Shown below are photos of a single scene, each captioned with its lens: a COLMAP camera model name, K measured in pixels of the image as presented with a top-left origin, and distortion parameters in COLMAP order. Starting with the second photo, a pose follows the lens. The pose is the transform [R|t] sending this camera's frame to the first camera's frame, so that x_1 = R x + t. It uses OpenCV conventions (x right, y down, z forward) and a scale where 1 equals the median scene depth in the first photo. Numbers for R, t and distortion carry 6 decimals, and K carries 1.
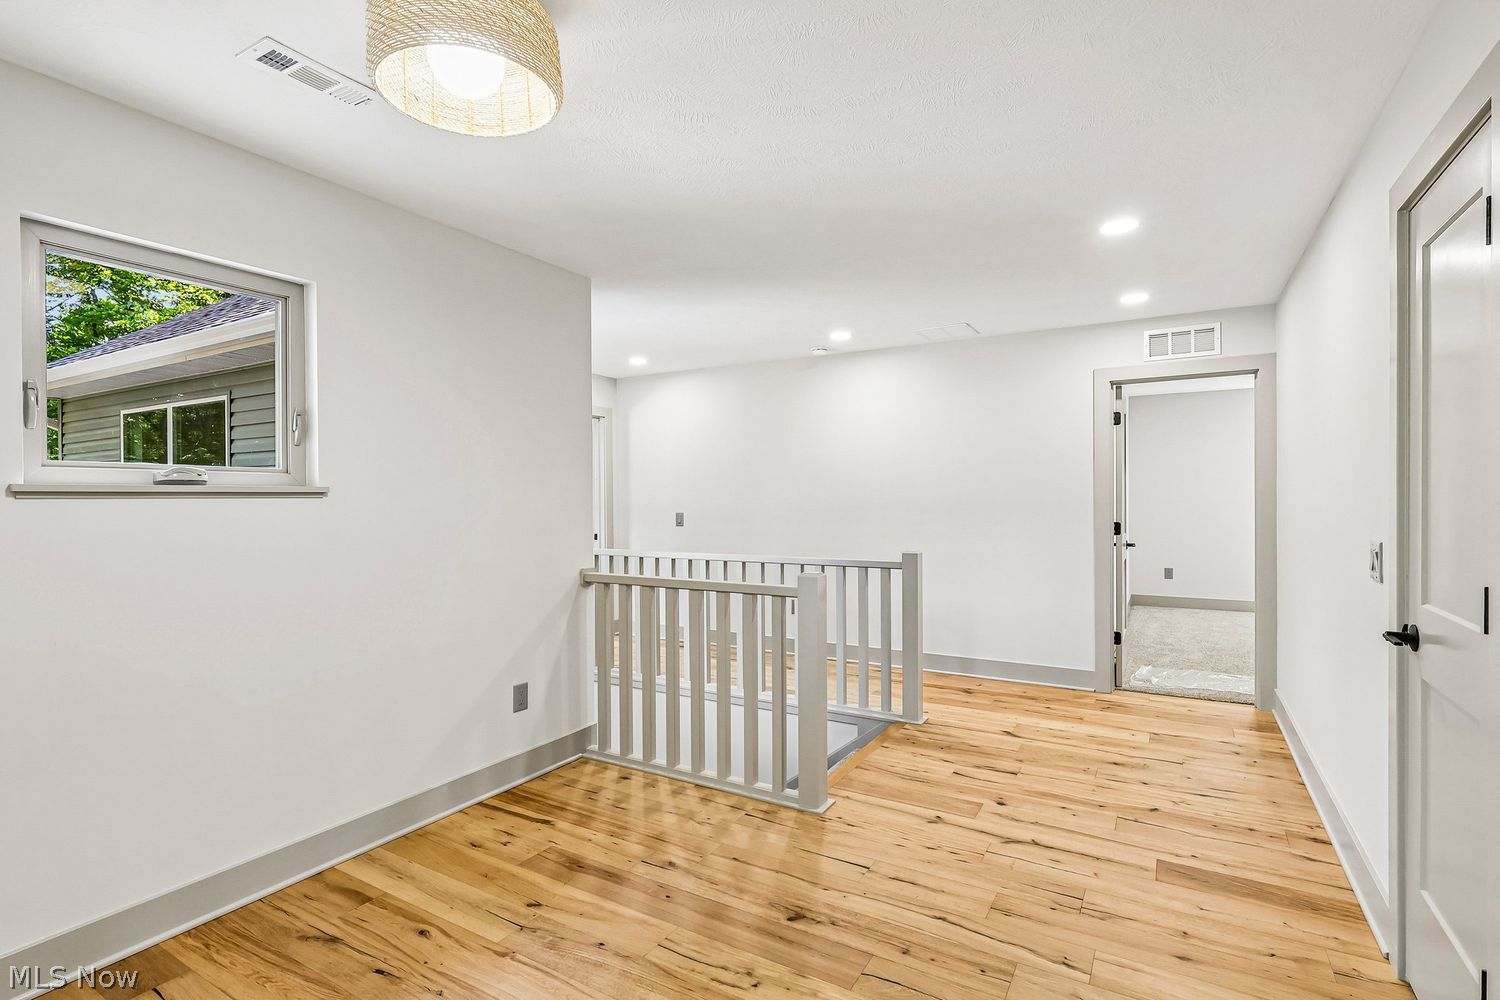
lens RADIAL K [[702.5, 0, 751.6], [0, 702.5, 501.1], [0, 0, 1]] dist [-0.000463, 0.000017]
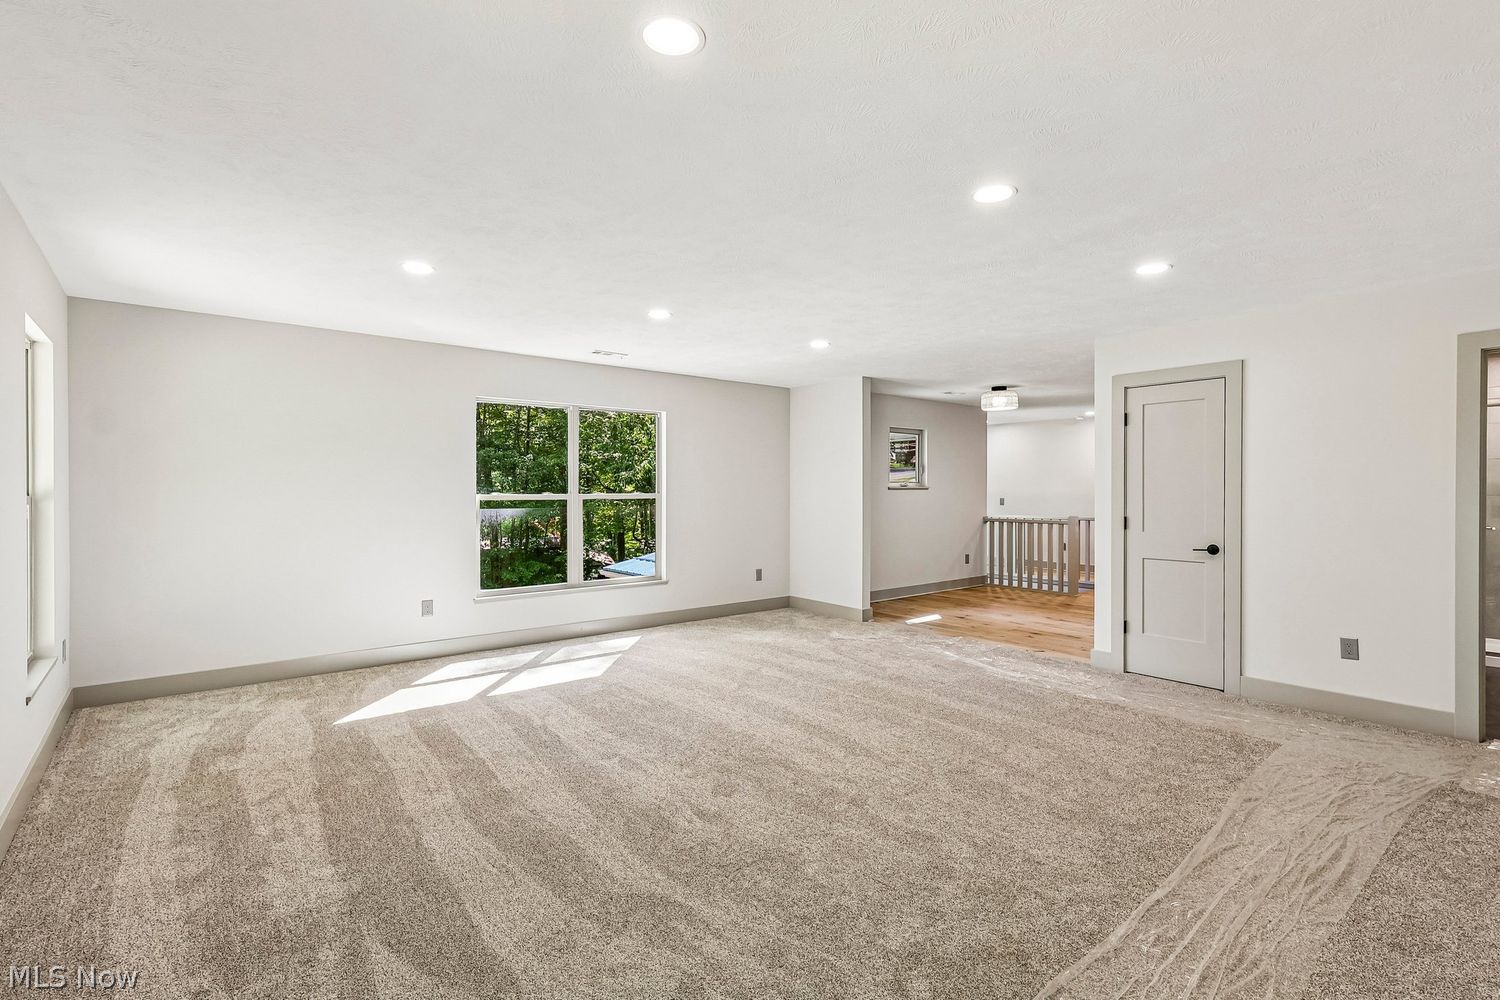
lens RADIAL K [[702.5, 0, 750.7], [0, 702.5, 501.6], [0, 0, 1]] dist [-0.000463, 0.000017]
pose [[0.950842, 0.001849, -0.309671, -0.365615], [-0.001292, 0.999997, 0.002002, 0.050059], [0.309674, -0.001503, 0.950842, -2.650360]]
